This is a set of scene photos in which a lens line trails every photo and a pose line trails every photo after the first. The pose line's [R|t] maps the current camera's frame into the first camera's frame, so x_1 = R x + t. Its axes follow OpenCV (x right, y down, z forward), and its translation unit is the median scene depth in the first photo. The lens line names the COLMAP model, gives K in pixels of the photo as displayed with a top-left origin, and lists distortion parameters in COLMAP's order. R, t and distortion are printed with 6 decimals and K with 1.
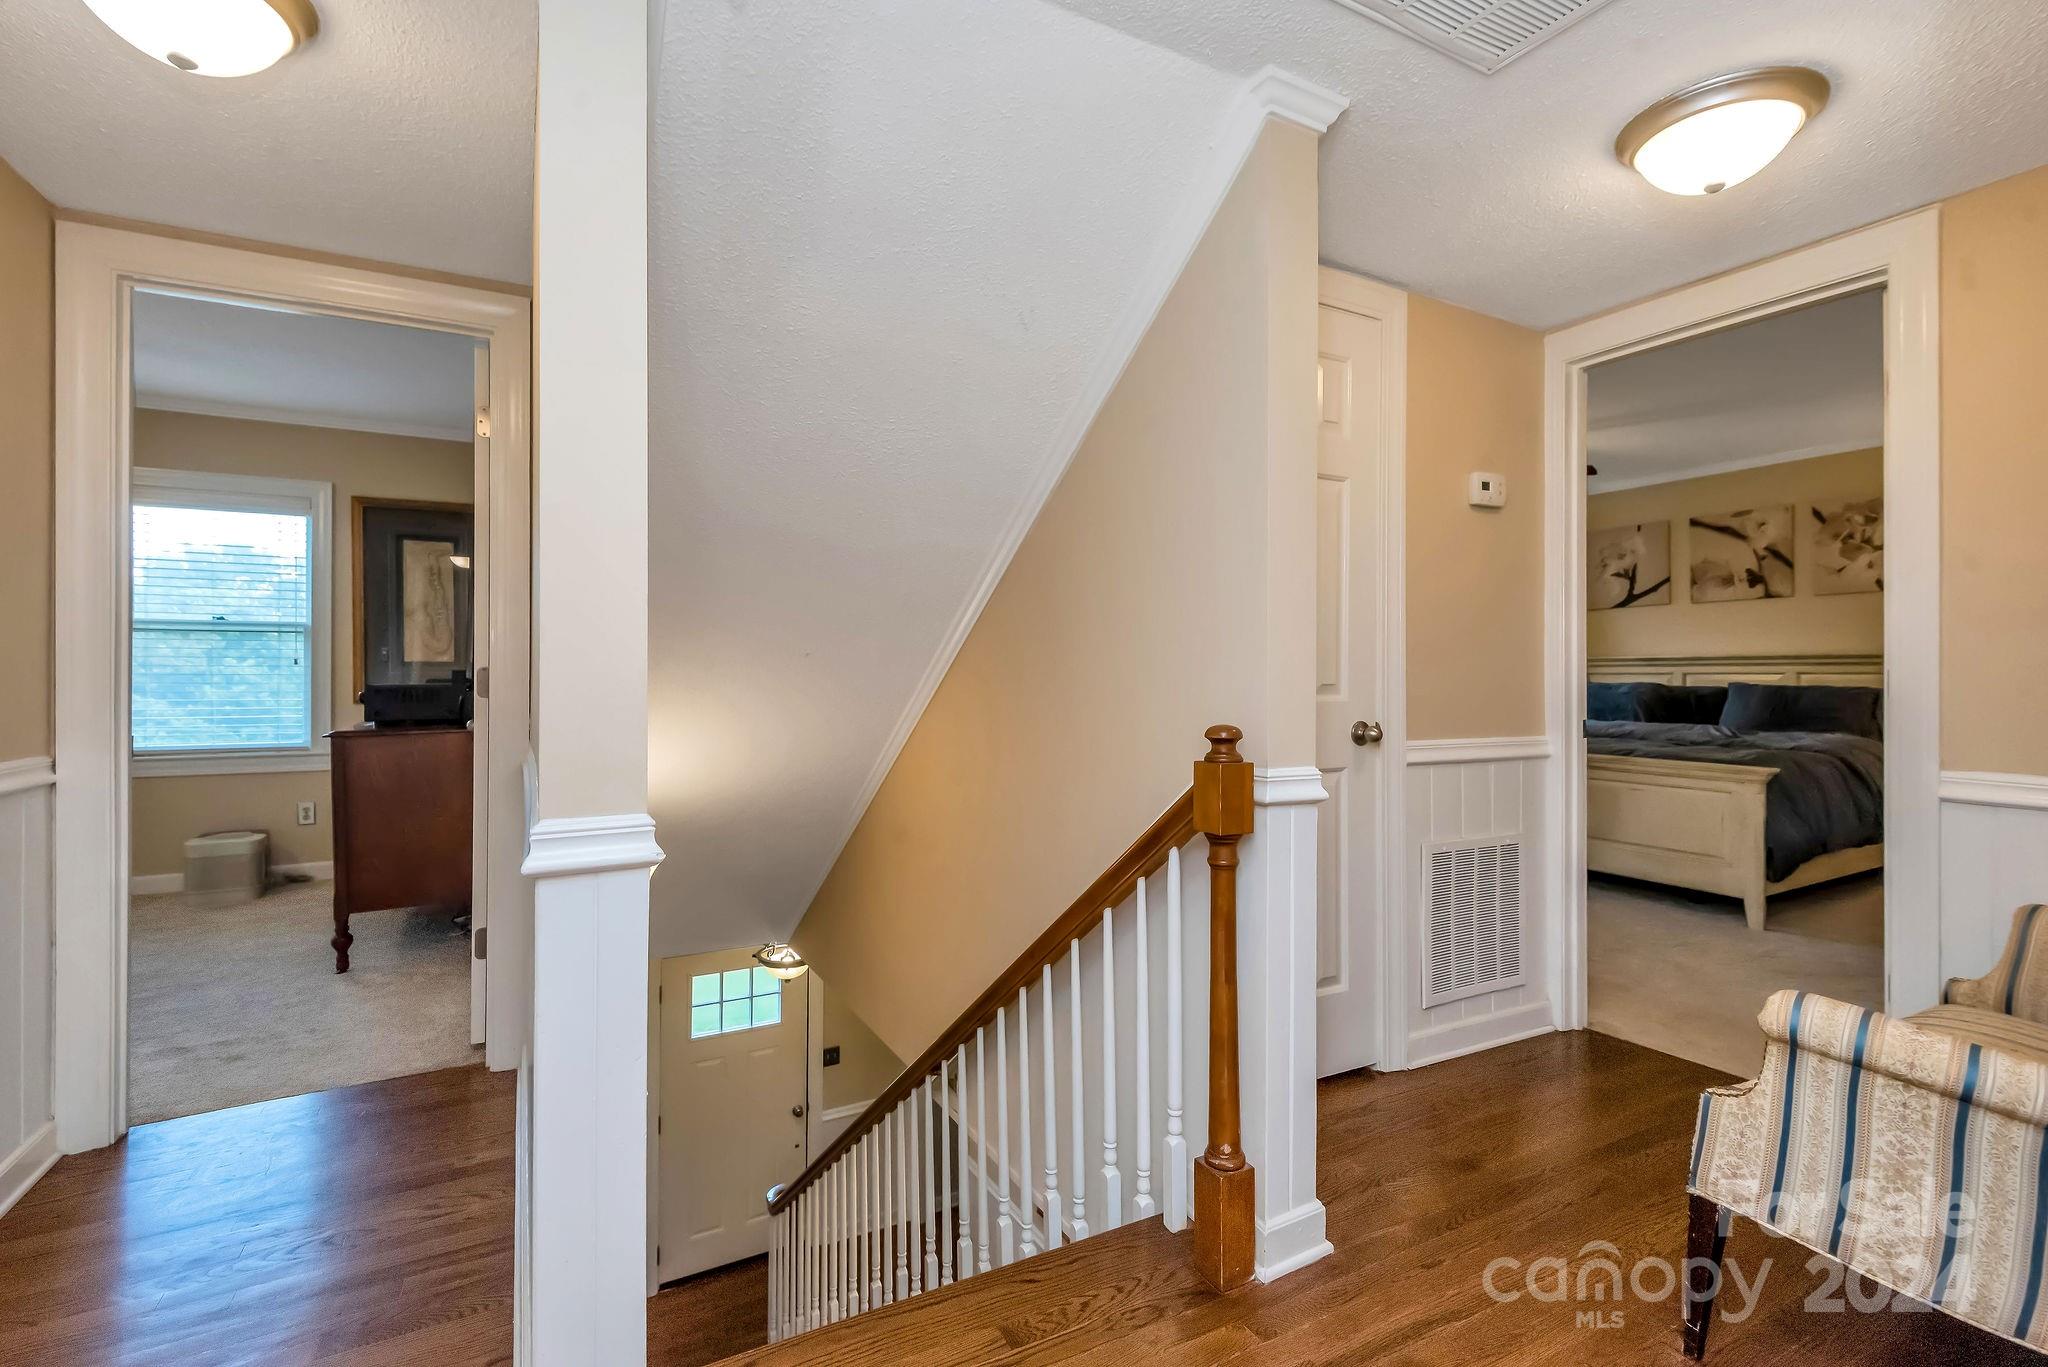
lens RADIAL K [[914.8, 0, 1024.0], [0, 914.8, 683.5], [0, 0, 1]] dist [0.001914, -0.005787]
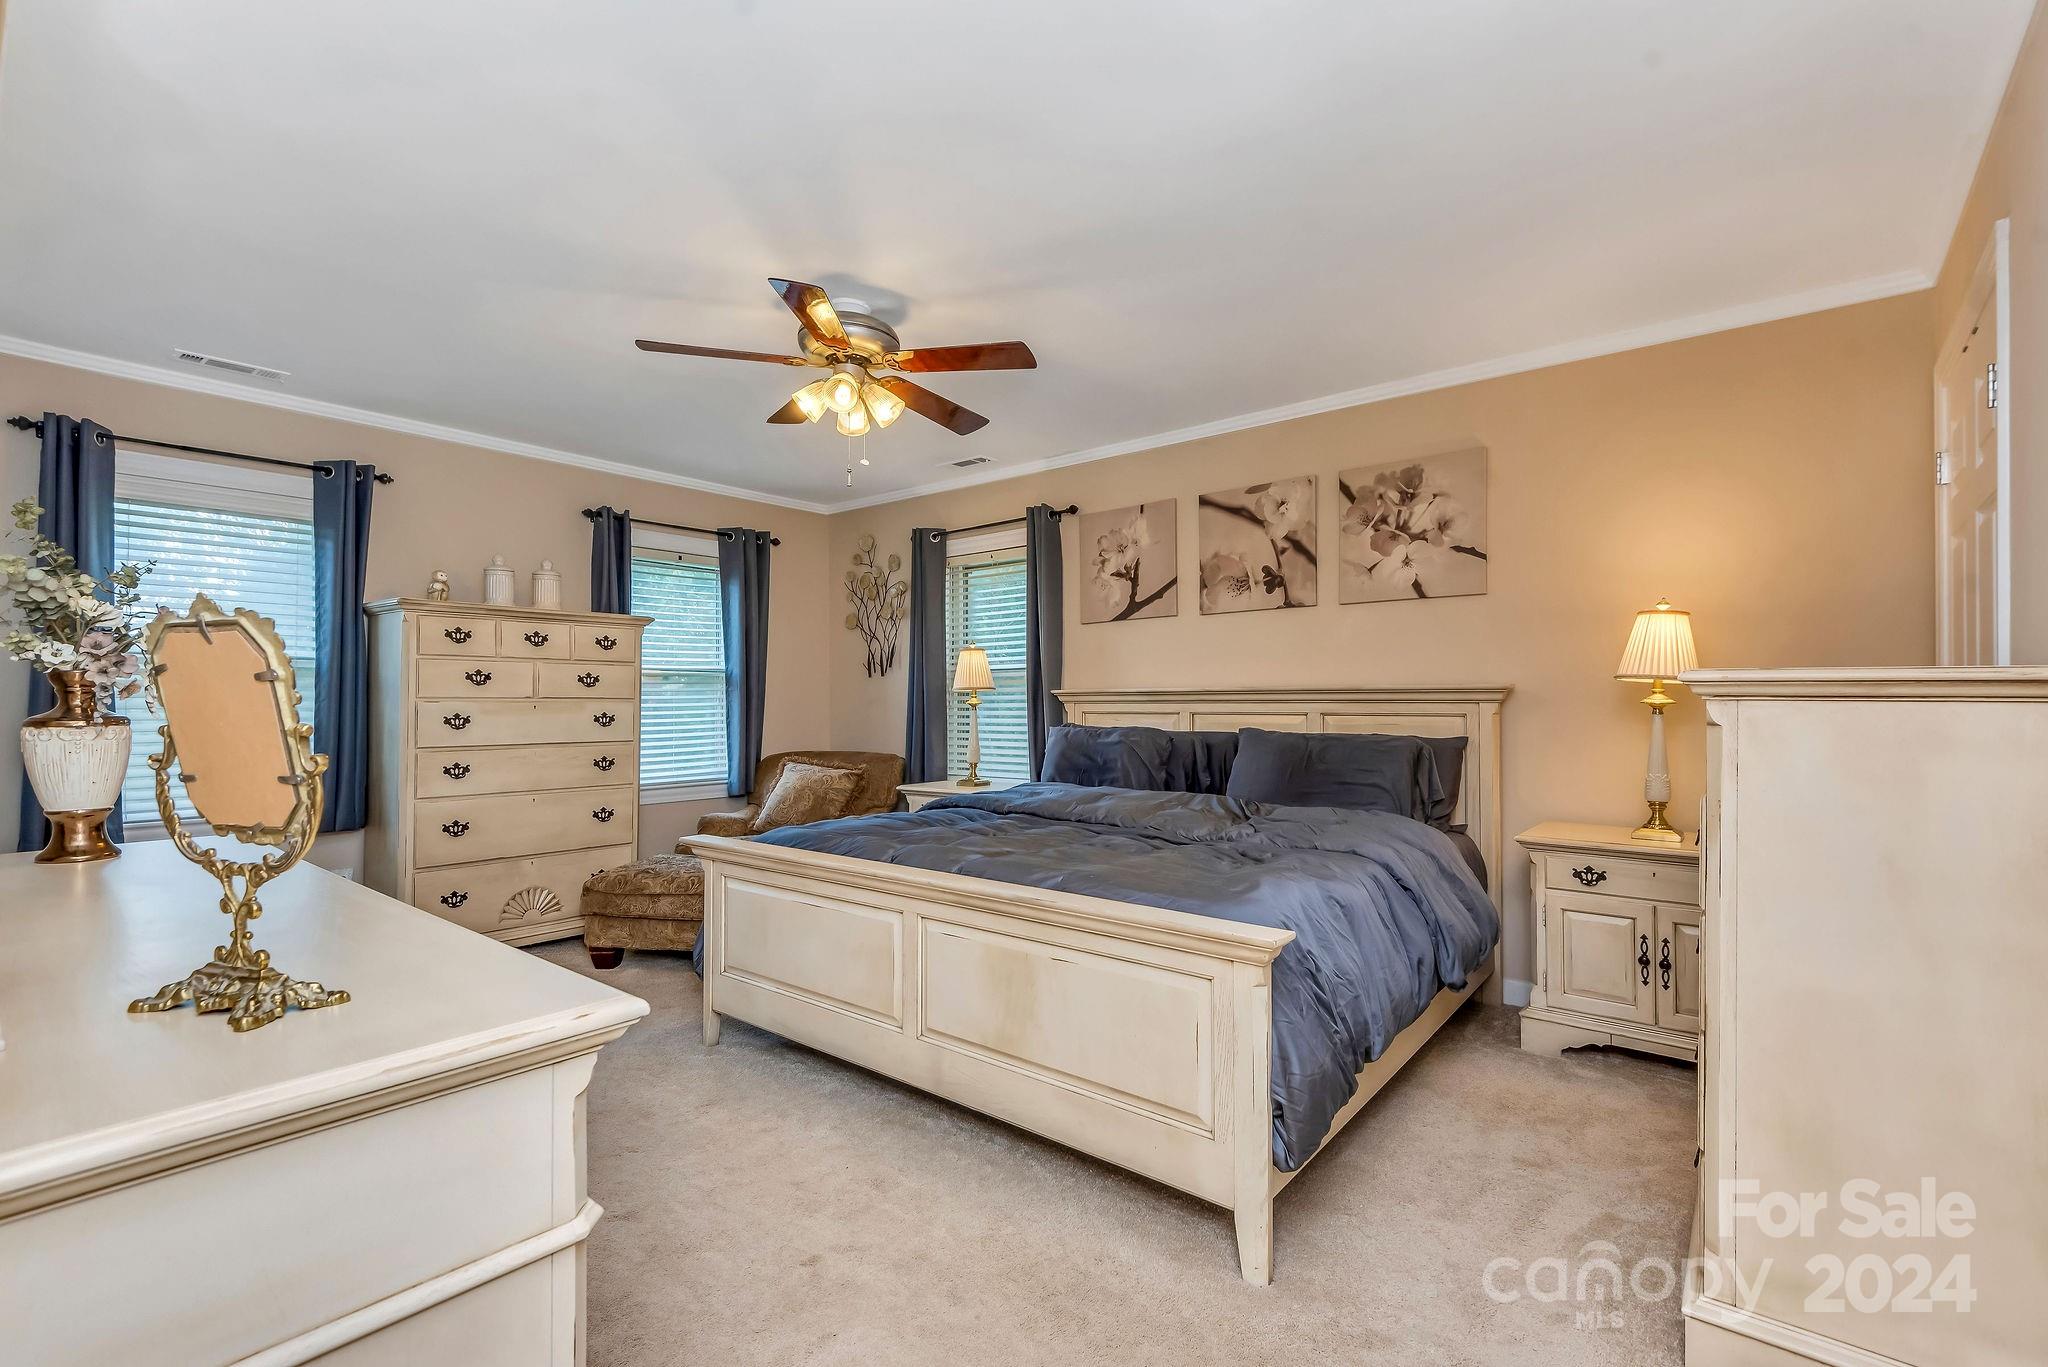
lens RADIAL K [[877.6, 0, 1032.3], [0, 877.6, 695.7], [0, 0, 1]] dist [0.000546, -0.000098]
pose [[0.926473, 0.012939, 0.376139, 0.370662], [-0.004024, 0.999692, -0.024479, -0.008275], [-0.376340, 0.021165, 0.926240, 0.440264]]
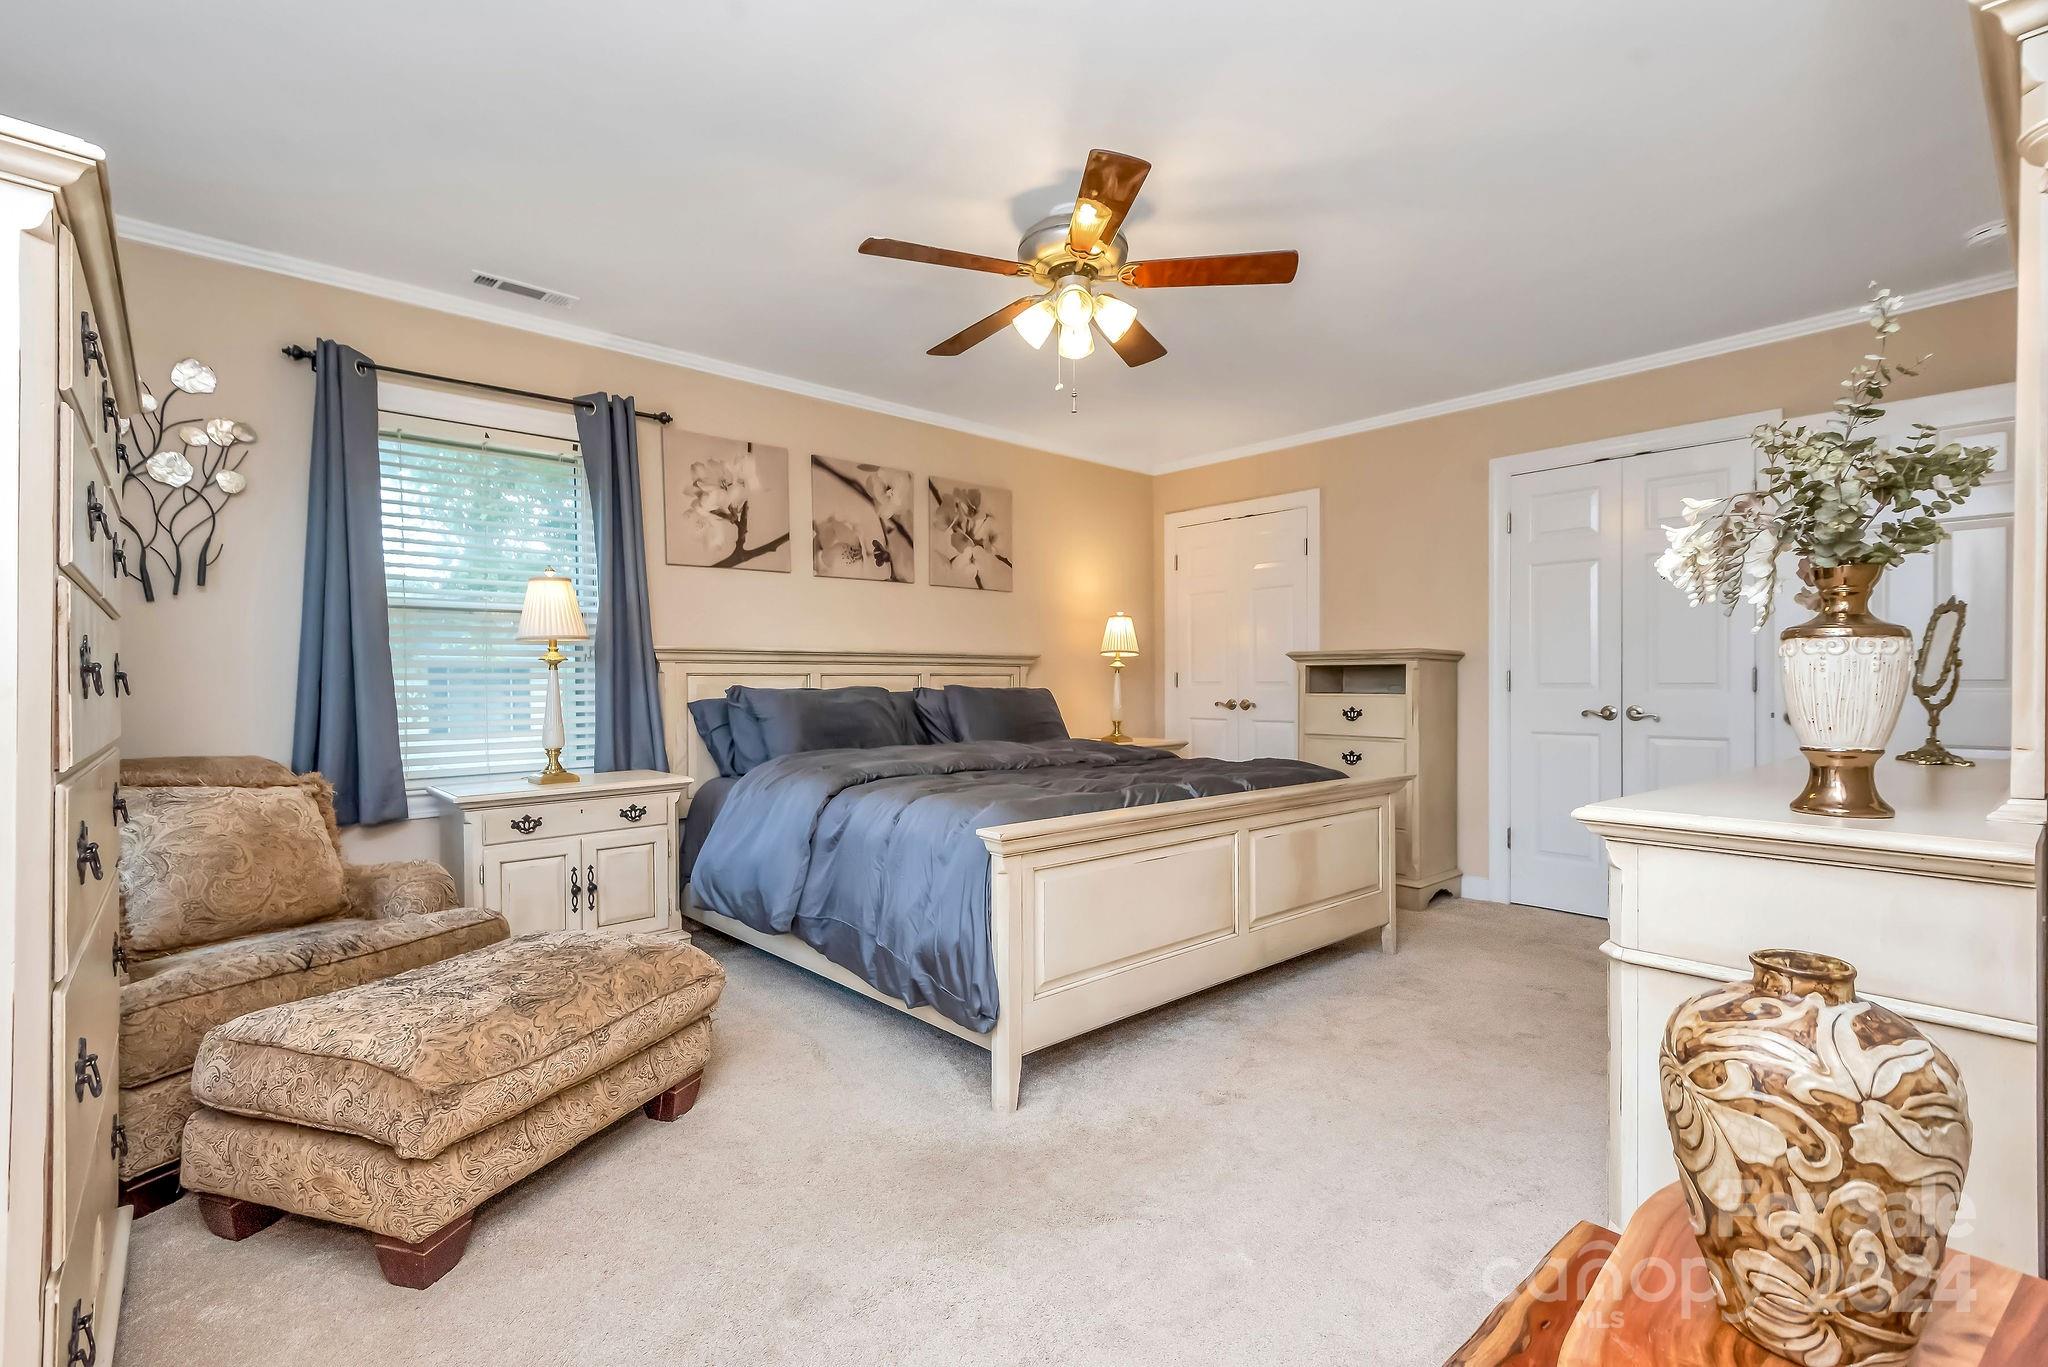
lens RADIAL K [[907.2, 0, 1024.0], [0, 907.2, 683.5], [0, 0, 1]] dist [-0.000318, -0.000101]
pose [[-0.238229, -0.013938, 0.971109, 0.007466], [0.002676, 0.999884, 0.015008, -0.014897], [-0.971205, 0.006174, -0.238164, 1.059892]]
